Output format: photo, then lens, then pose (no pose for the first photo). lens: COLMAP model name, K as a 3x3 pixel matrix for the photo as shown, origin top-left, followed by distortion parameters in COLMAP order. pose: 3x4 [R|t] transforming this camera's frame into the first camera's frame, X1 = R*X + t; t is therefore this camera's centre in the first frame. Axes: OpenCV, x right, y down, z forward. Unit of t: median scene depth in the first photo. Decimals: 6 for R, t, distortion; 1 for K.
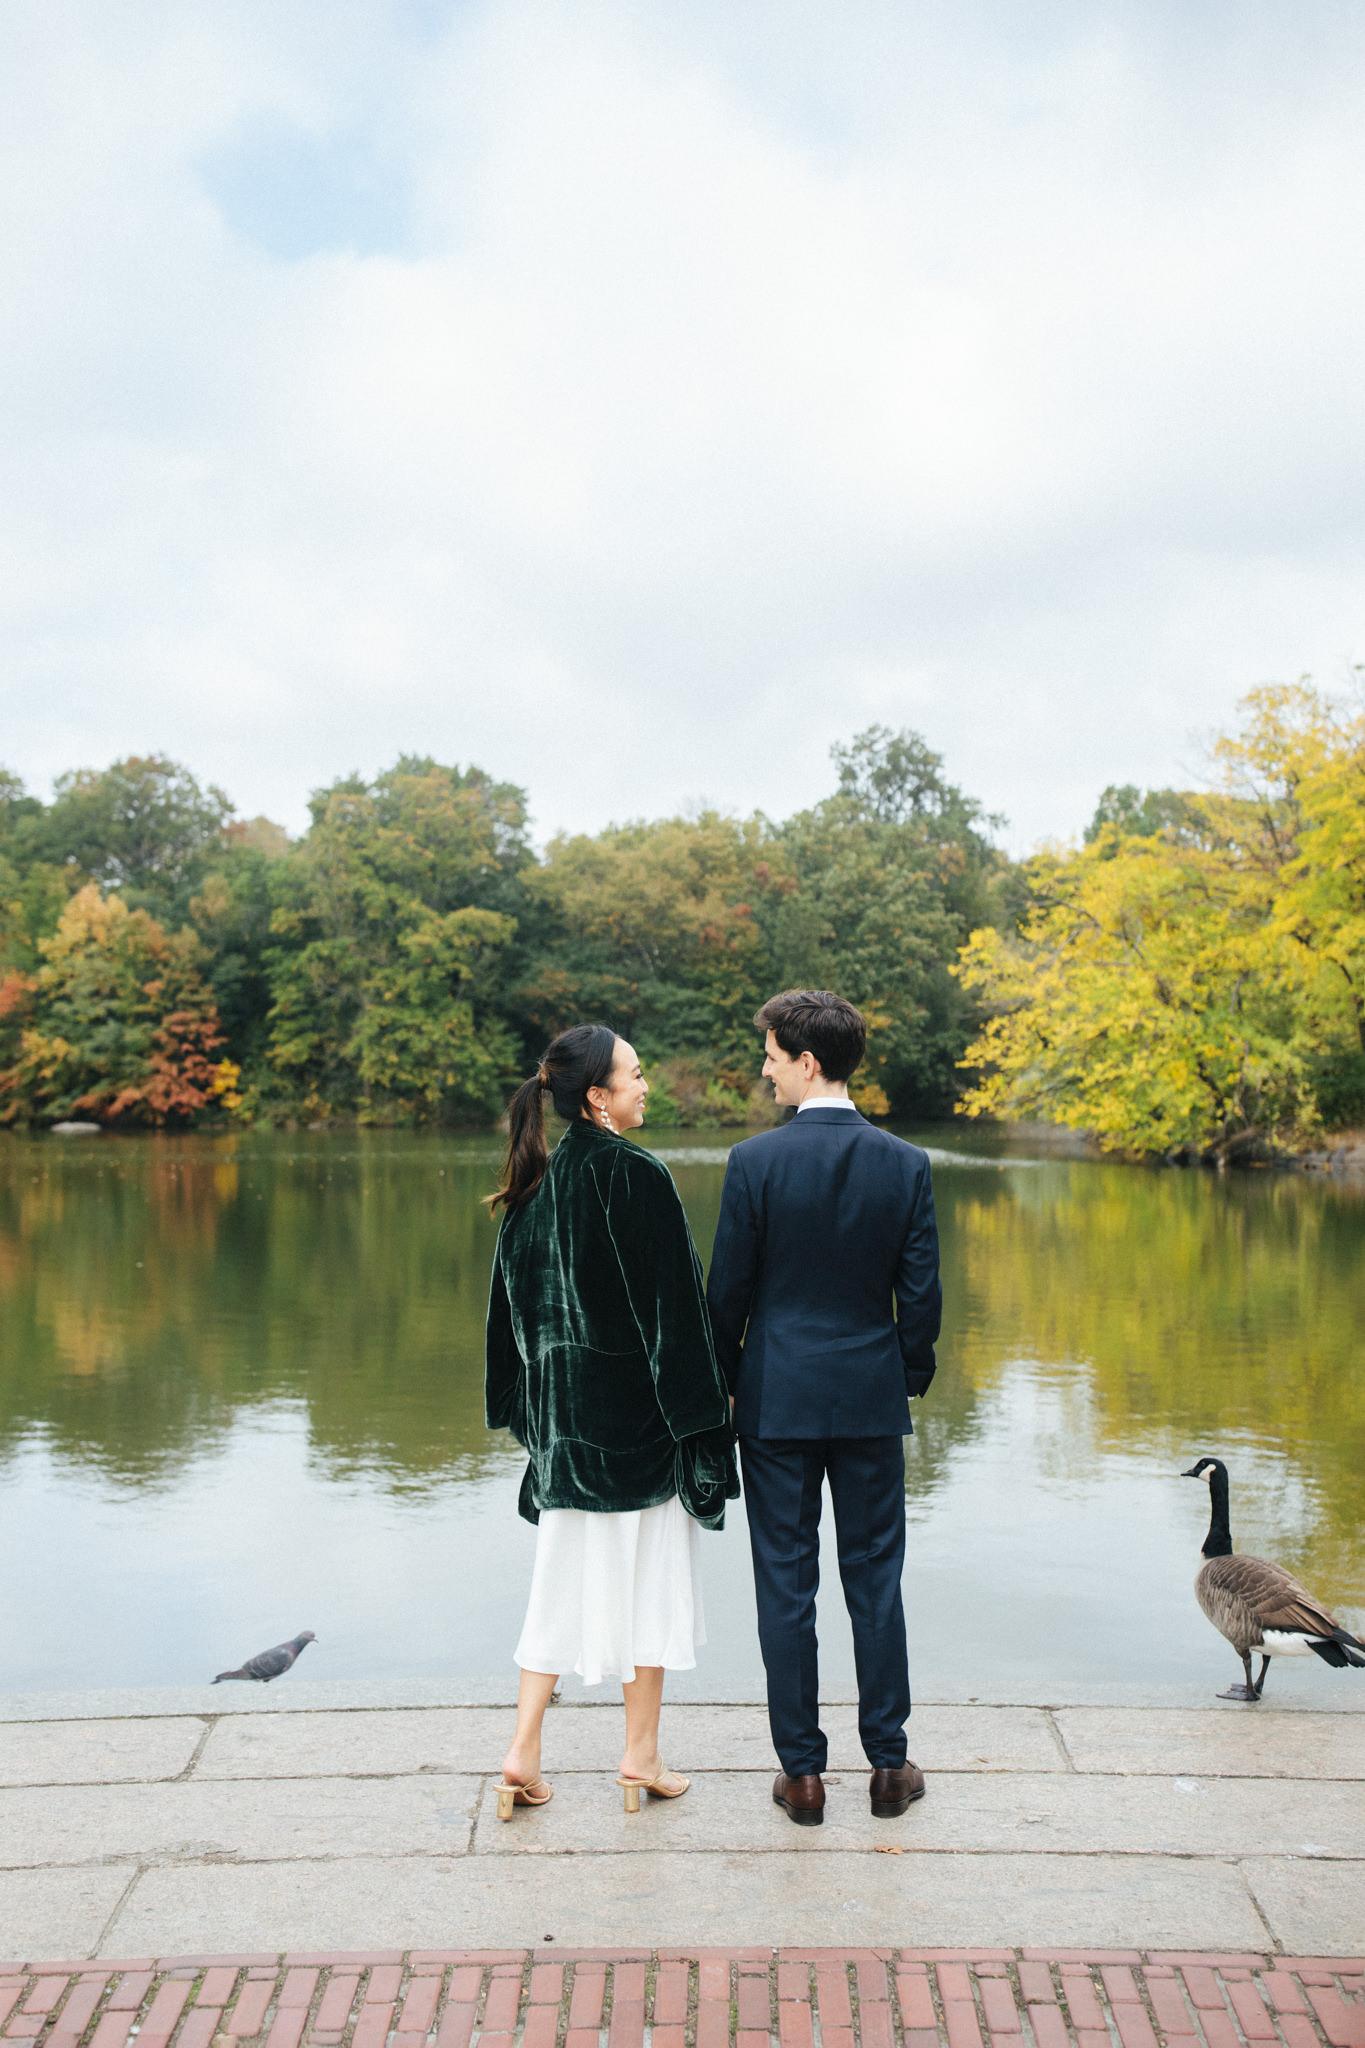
lens RADIAL K [[1962.5, 0, 685.5], [0, 1962.5, 998.4], [0, 0, 1]] dist [0.006766, -0.036108]
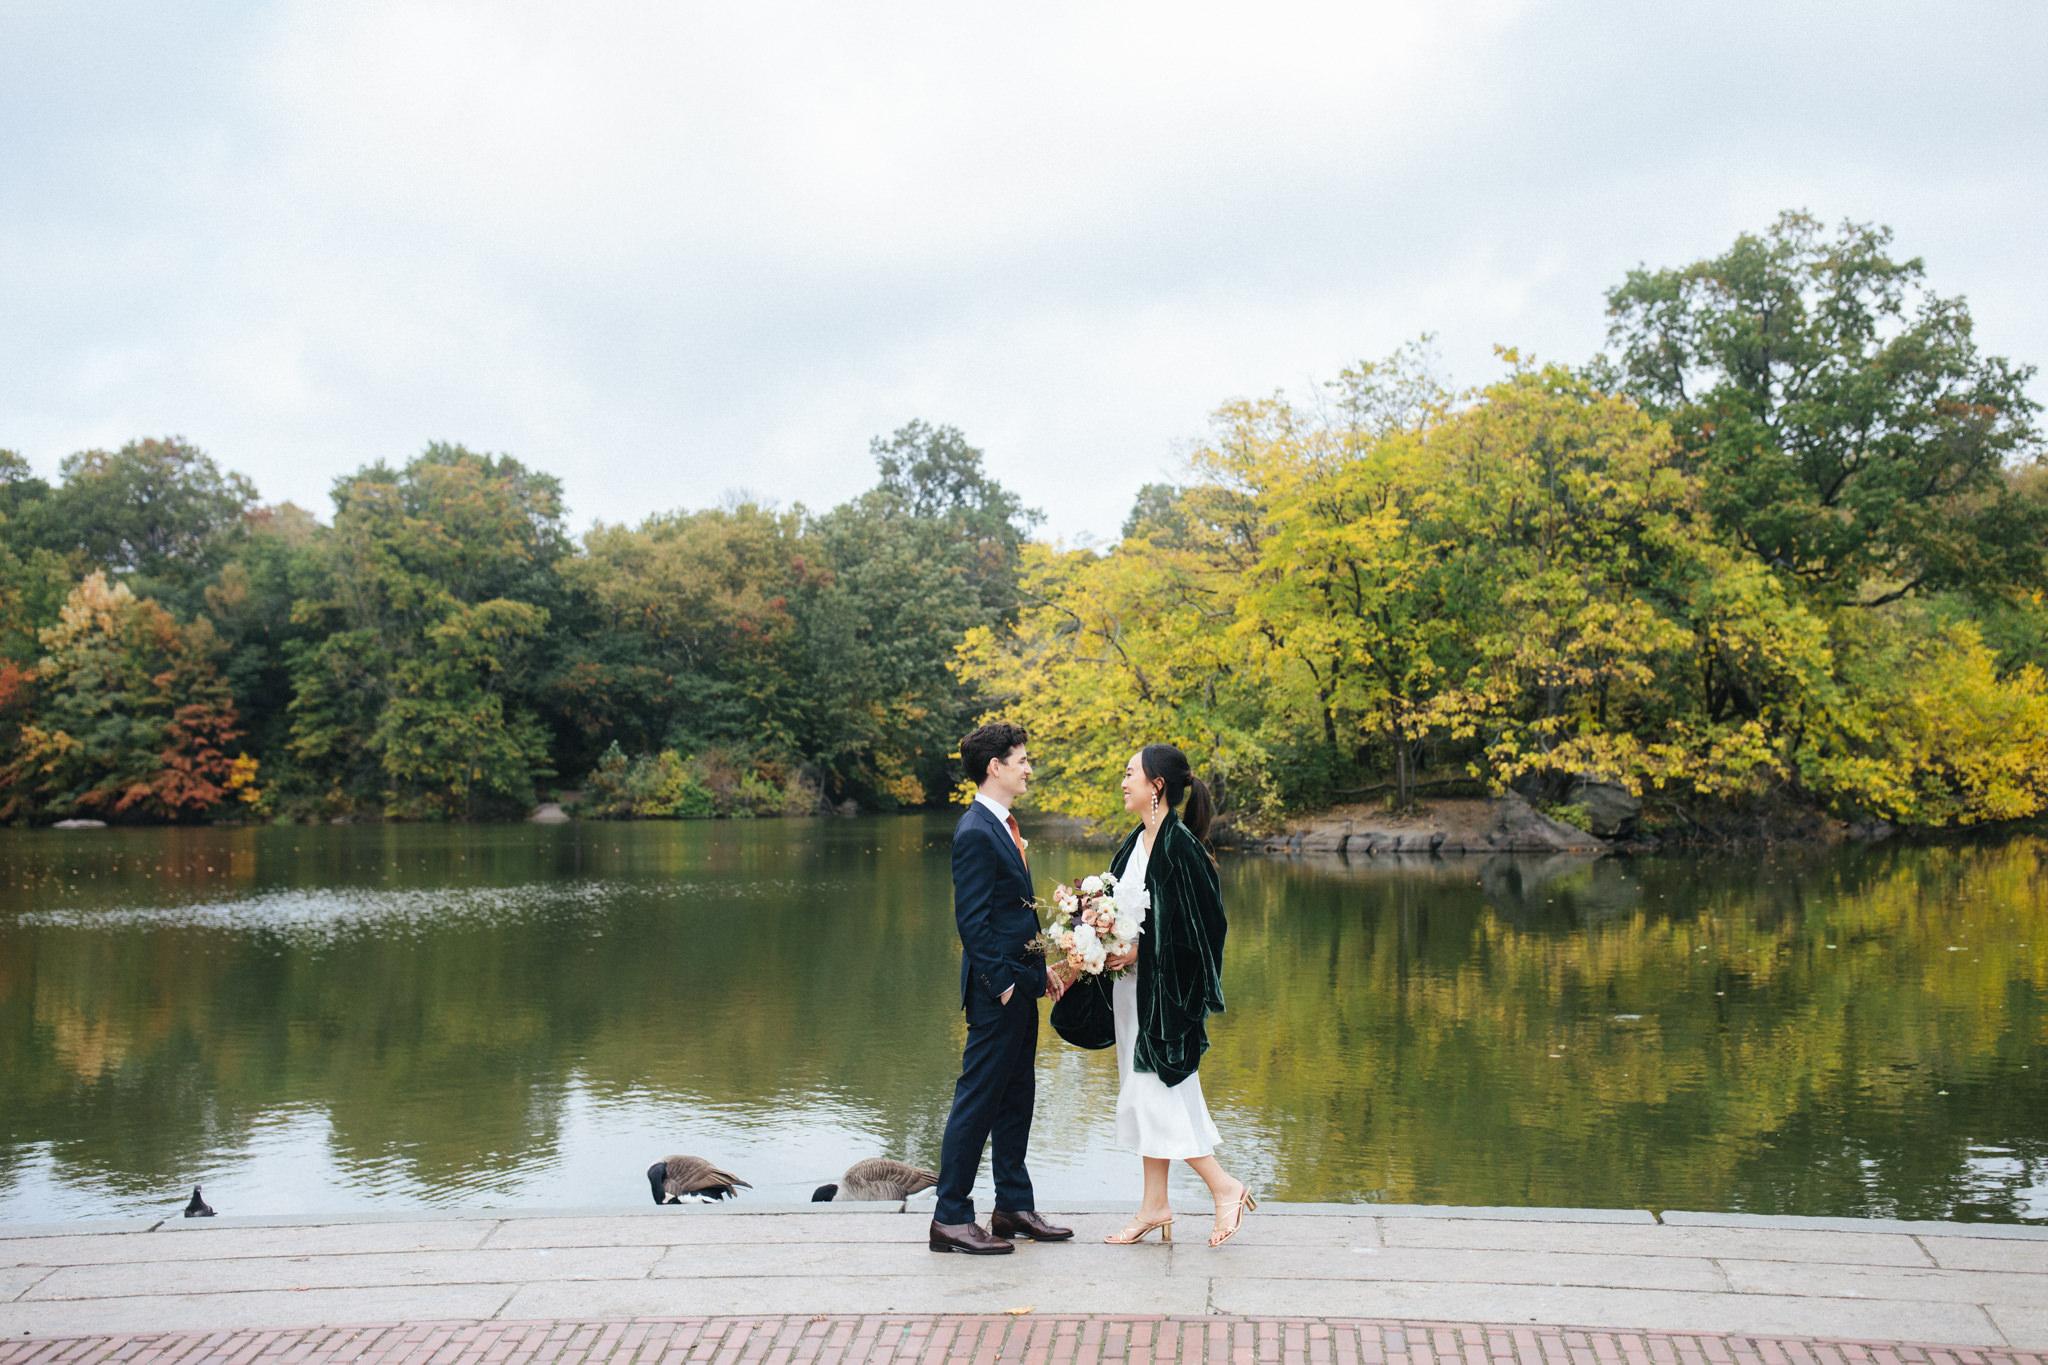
lens RADIAL K [[1962.5, 0, 1020.9], [0, 1962.5, 681.7], [0, 0, 1]] dist [0.006766, -0.036108]
pose [[0.990256, 0.000506, 0.139260, 0.012283], [-0.000041, 0.999994, -0.003346, -0.000988], [-0.139260, 0.003308, 0.990250, -0.017494]]
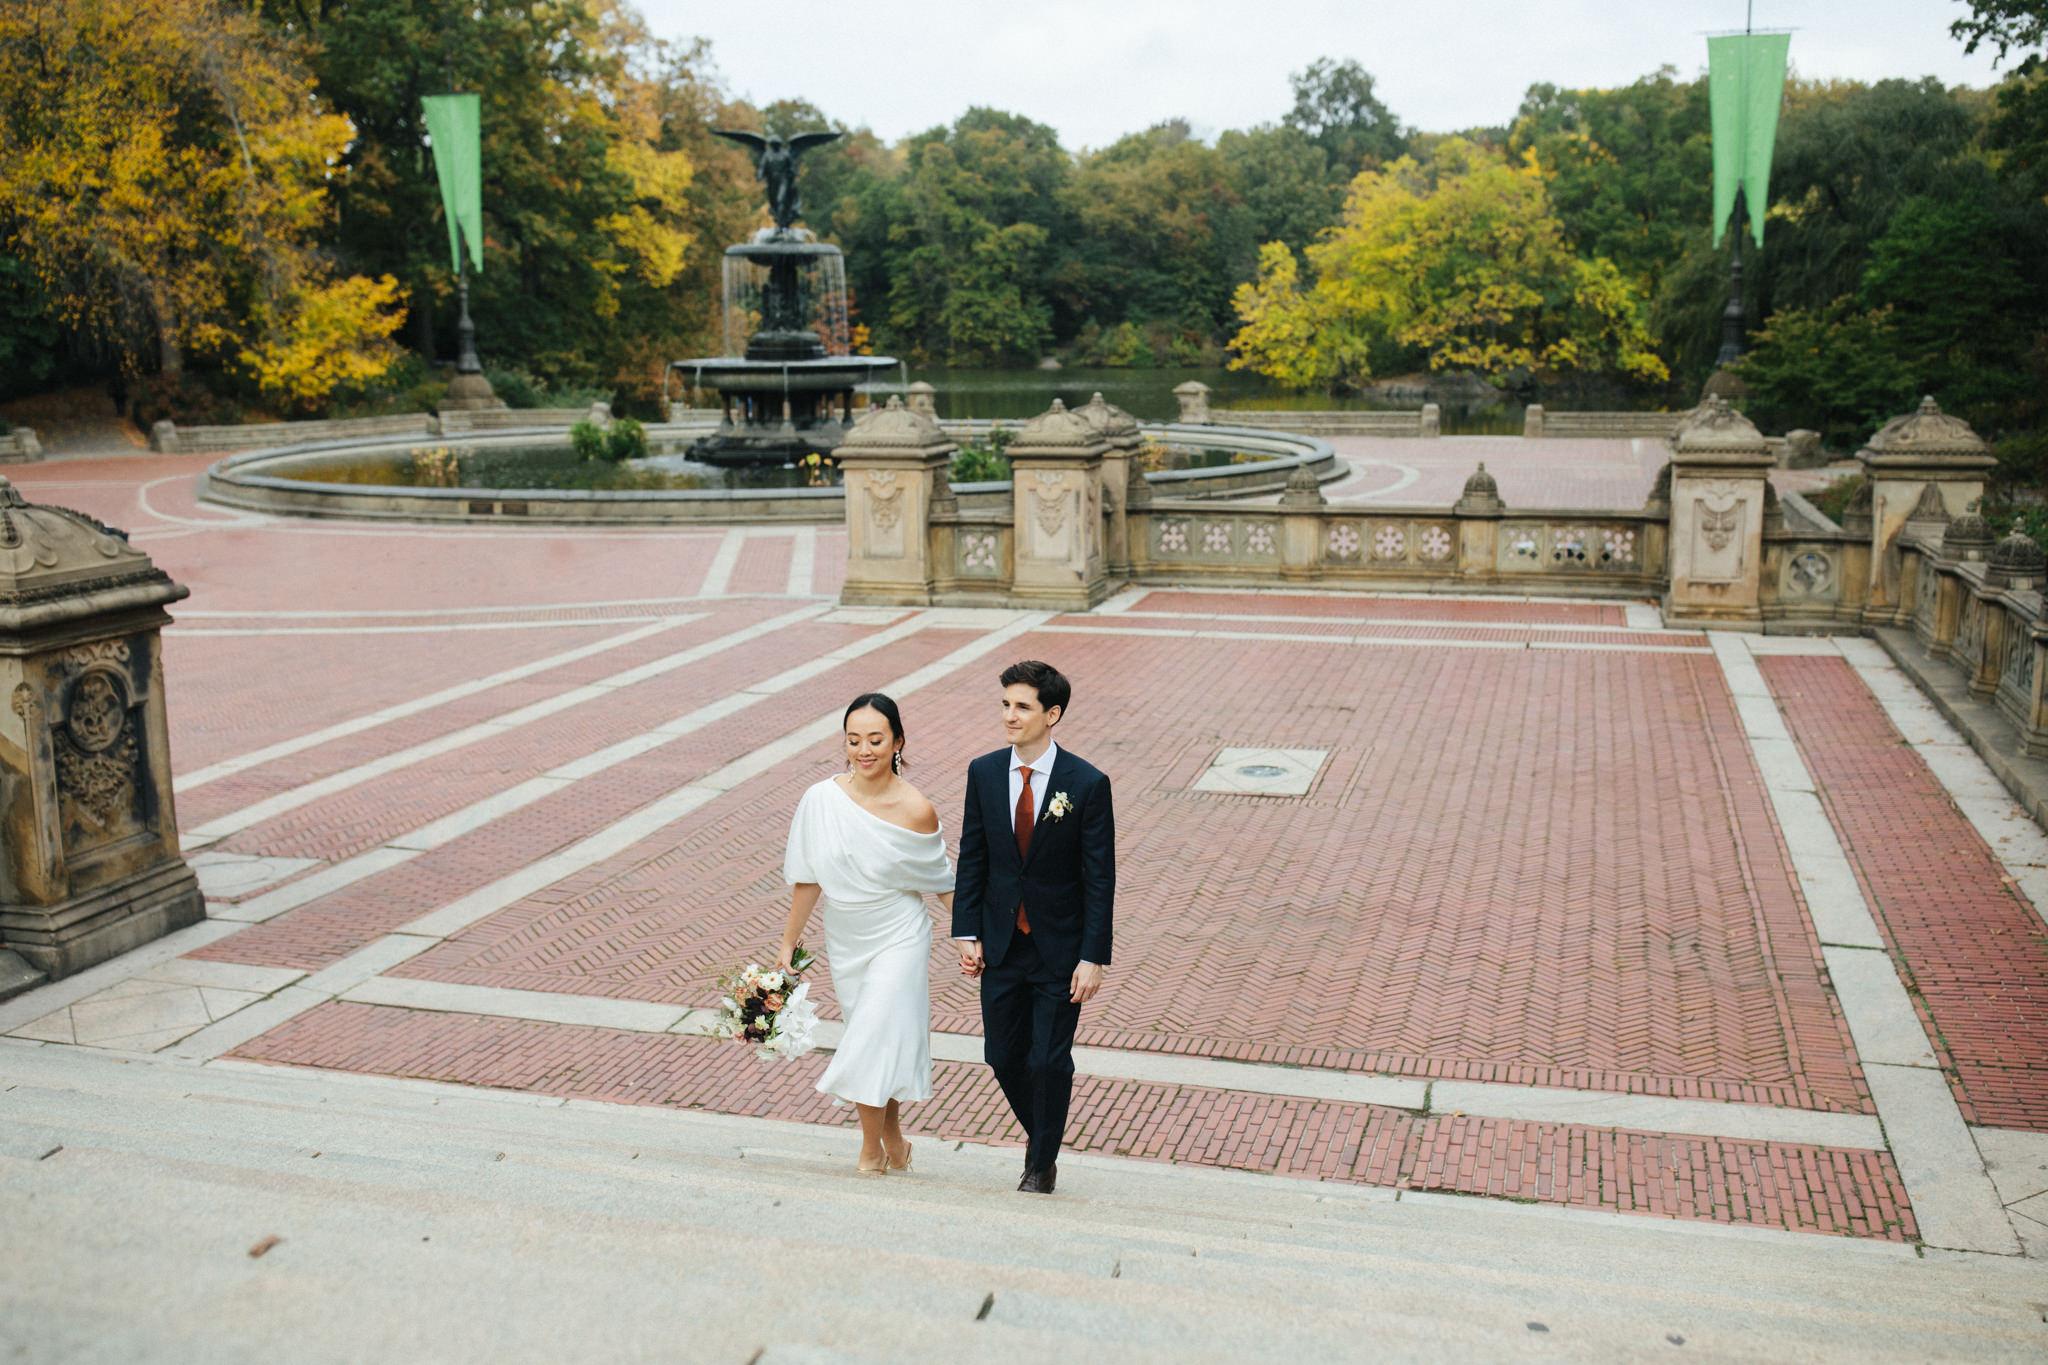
lens RADIAL K [[1962.5, 0, 1020.9], [0, 1962.5, 681.7], [0, 0, 1]] dist [0.006766, -0.036108]
pose [[0.993390, 0.014877, -0.113823, 0.069733], [0.011679, 0.973323, 0.229144, -0.047302], [0.114196, -0.228958, 0.966715, -0.542477]]
